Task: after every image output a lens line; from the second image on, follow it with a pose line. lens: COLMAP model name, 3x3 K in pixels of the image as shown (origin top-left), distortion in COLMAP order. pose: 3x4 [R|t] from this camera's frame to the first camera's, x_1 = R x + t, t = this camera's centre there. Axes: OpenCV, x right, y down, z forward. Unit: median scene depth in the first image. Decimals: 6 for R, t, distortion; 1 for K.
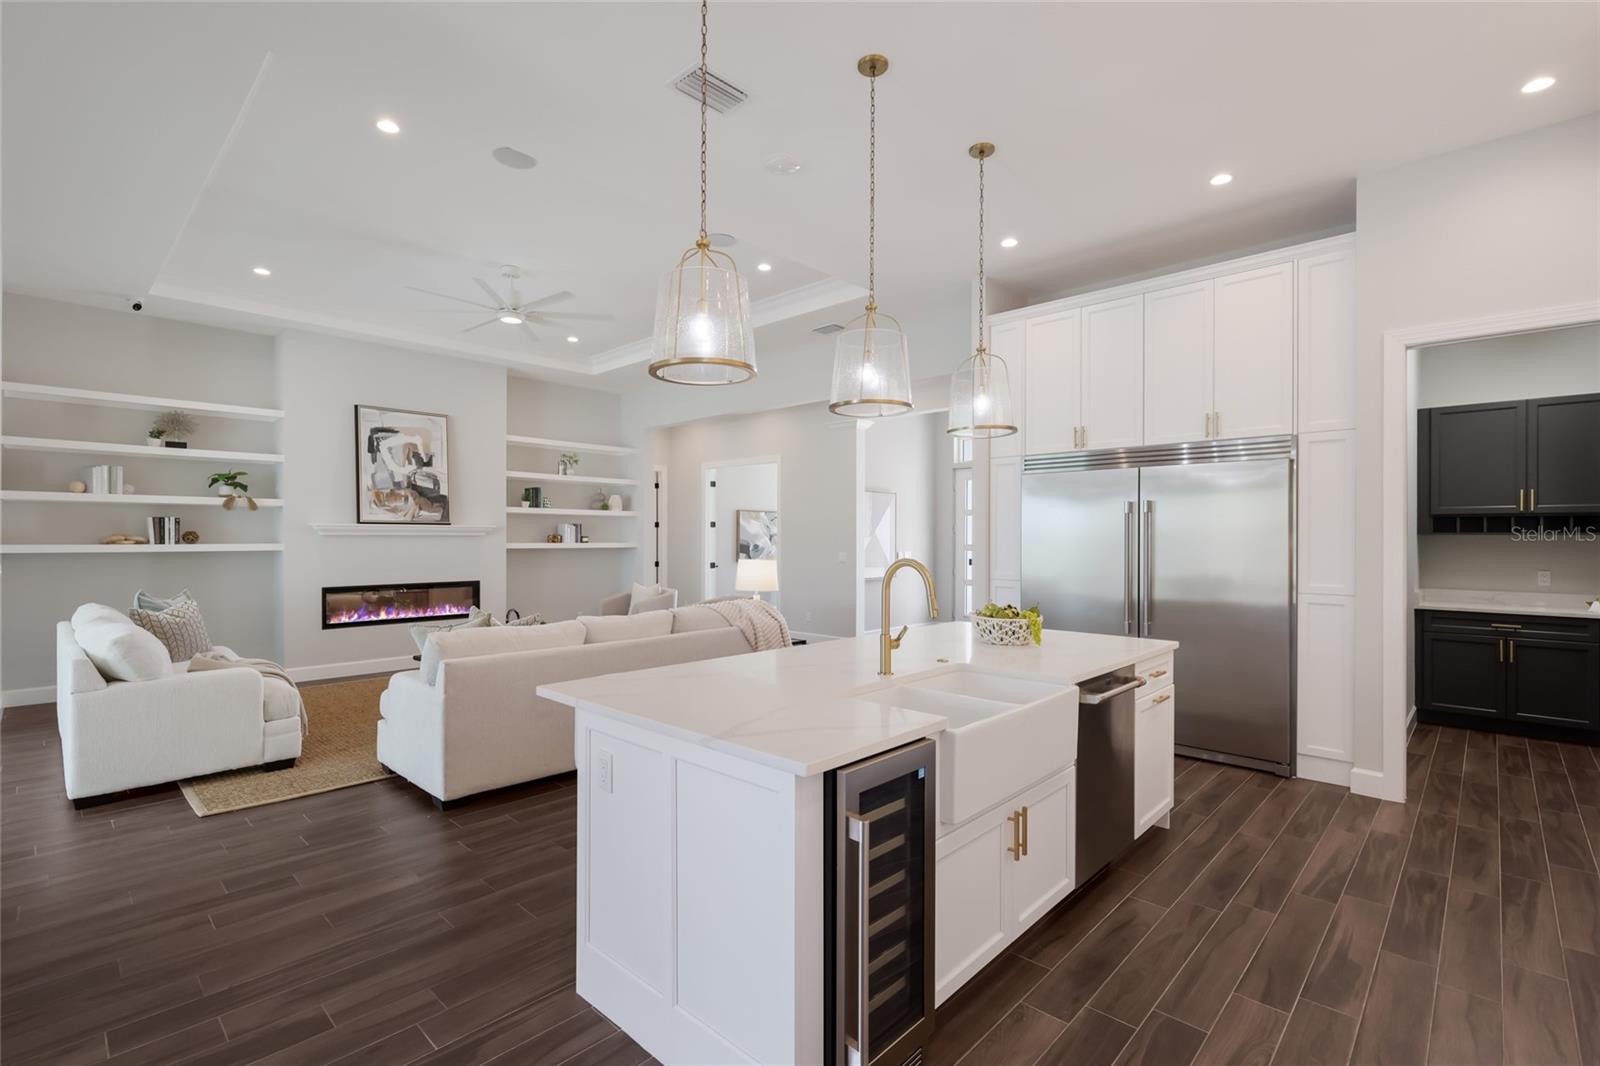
lens RADIAL K [[734.4, 0, 793.0], [0, 734.4, 534.4], [0, 0, 1]] dist [-0.000447, 0.001061]
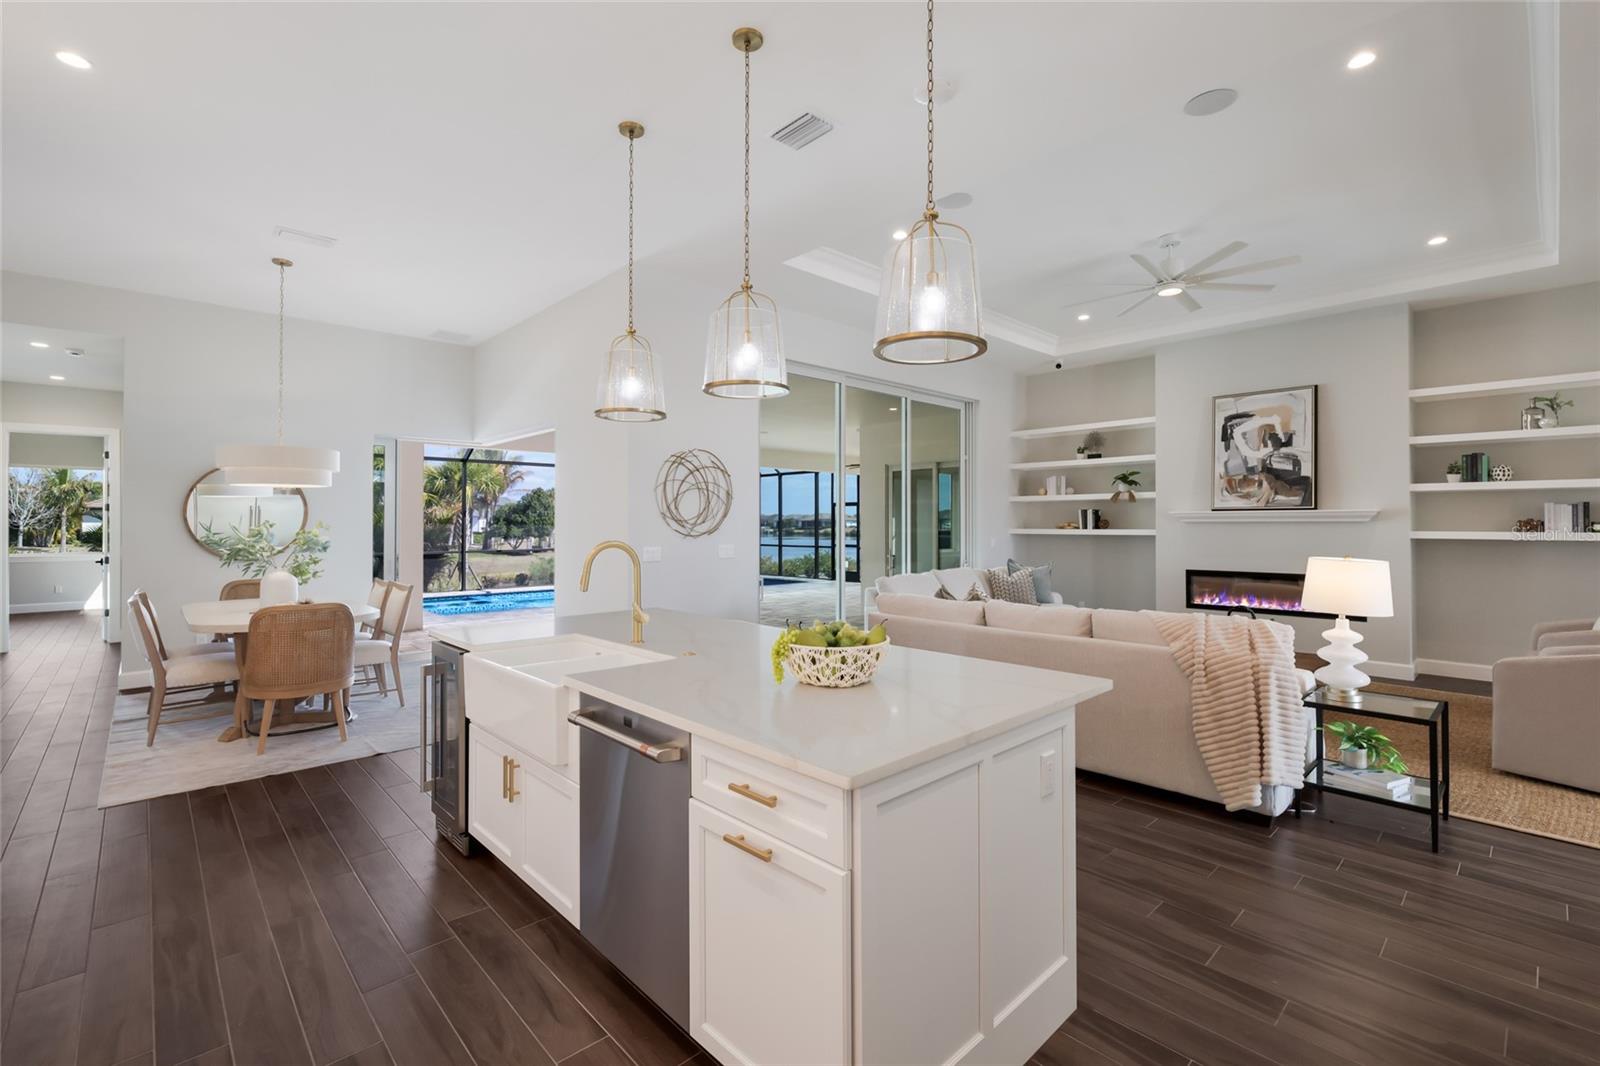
lens RADIAL K [[710.4, 0, 812.9], [0, 710.4, 513.6], [0, 0, 1]] dist [-0.003384, -0.000271]
pose [[-0.045265, -0.016637, -0.998836, 0.433546], [0.004366, 0.999848, -0.016851, 0.003829], [0.998965, -0.005124, -0.045185, 0.471119]]
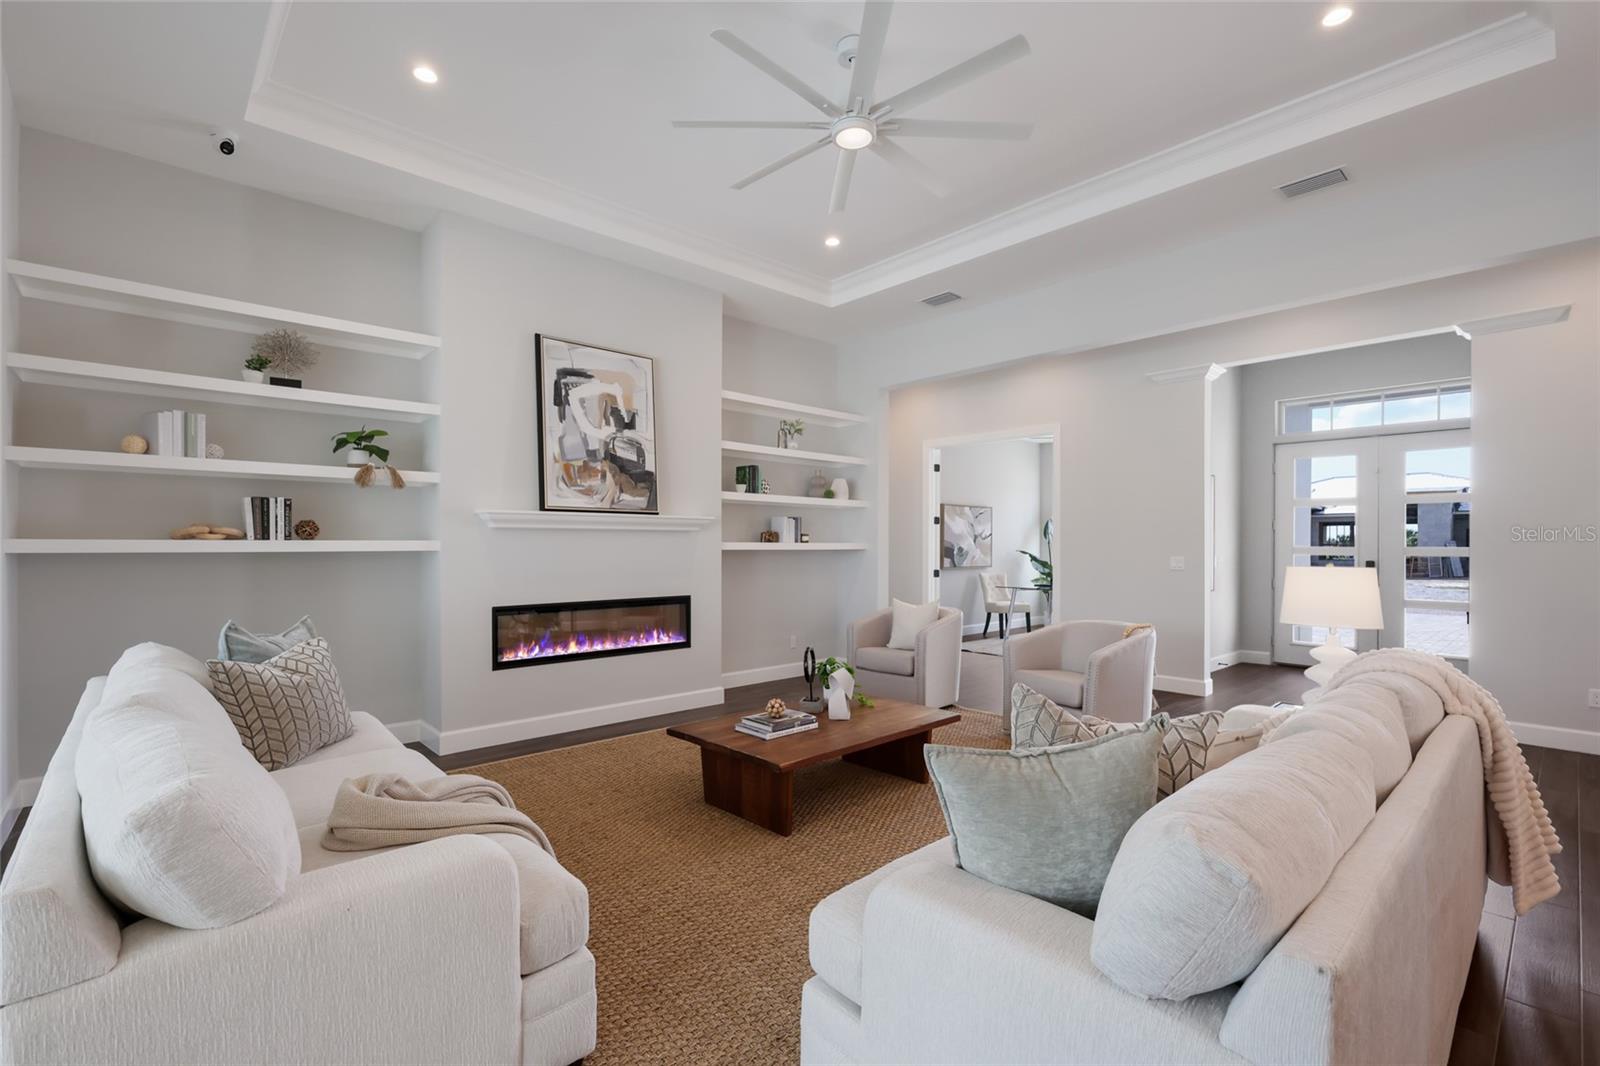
lens RADIAL K [[710.4, 0, 785.8], [0, 710.4, 543.4], [0, 0, 1]] dist [-0.003384, -0.000271]
pose [[0.997413, -0.000360, -0.071877, -0.320444], [0.000579, 0.999995, 0.003023, 0.012654], [0.071875, -0.003057, 0.997409, 0.368408]]
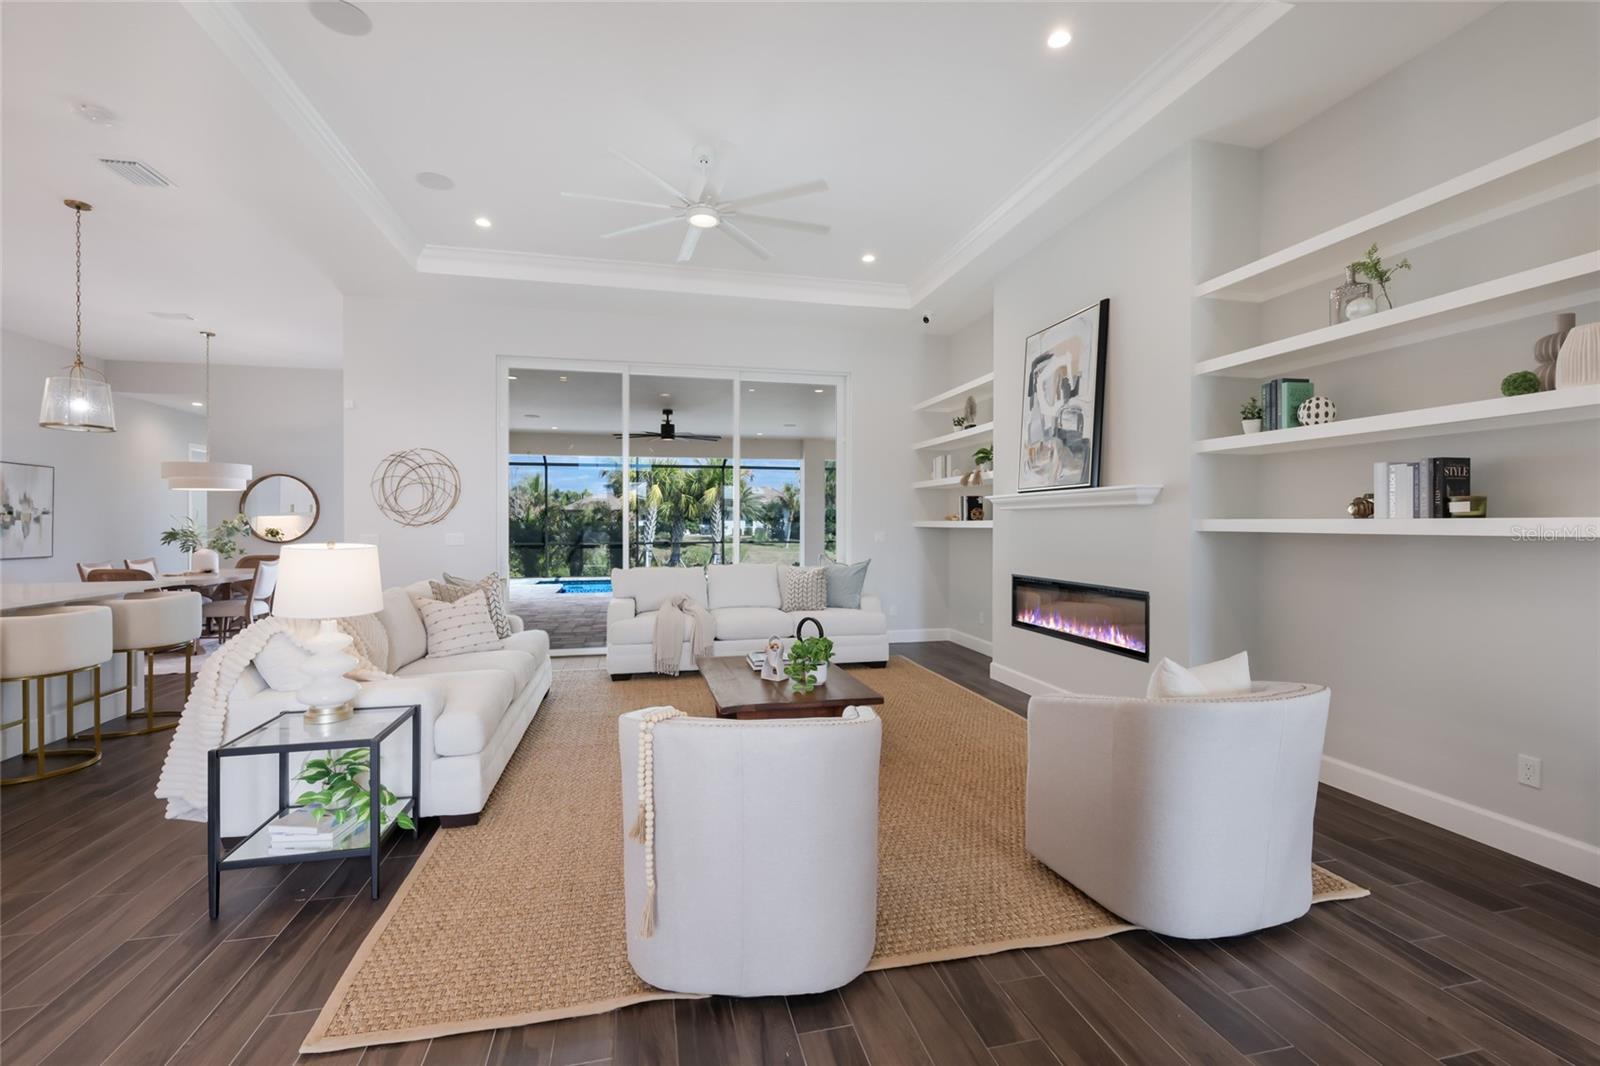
lens RADIAL K [[710.4, 0, 812.6], [0, 710.4, 522.6], [0, 0, 1]] dist [-0.003384, -0.000271]
pose [[-0.539990, -0.003573, -0.841664, 0.134946], [0.003482, 0.999973, -0.006479, 0.018713], [0.841664, -0.006429, -0.539963, 1.194927]]
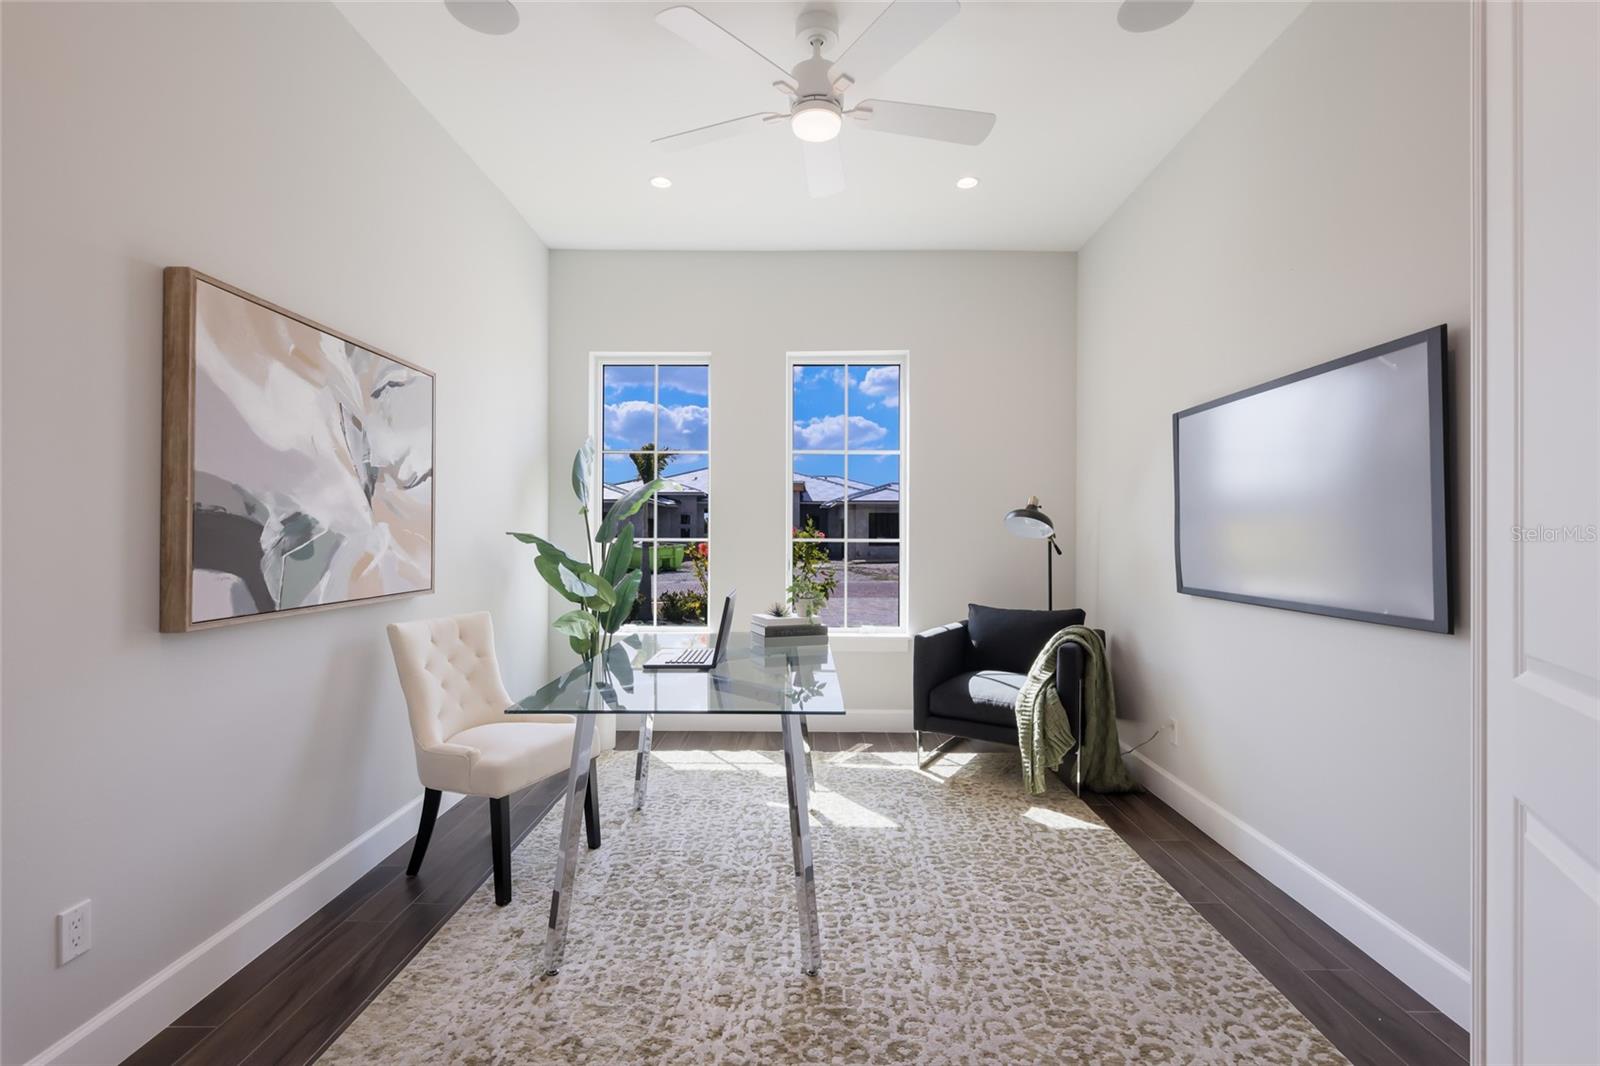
lens RADIAL K [[734.4, 0, 794.4], [0, 734.4, 530.3], [0, 0, 1]] dist [-0.000447, 0.001061]
pose [[0.726154, 0.003325, 0.687524, -0.145689], [-0.008342, 0.999957, 0.003974, 0.027333], [-0.687481, -0.008621, 0.726151, 1.380186]]
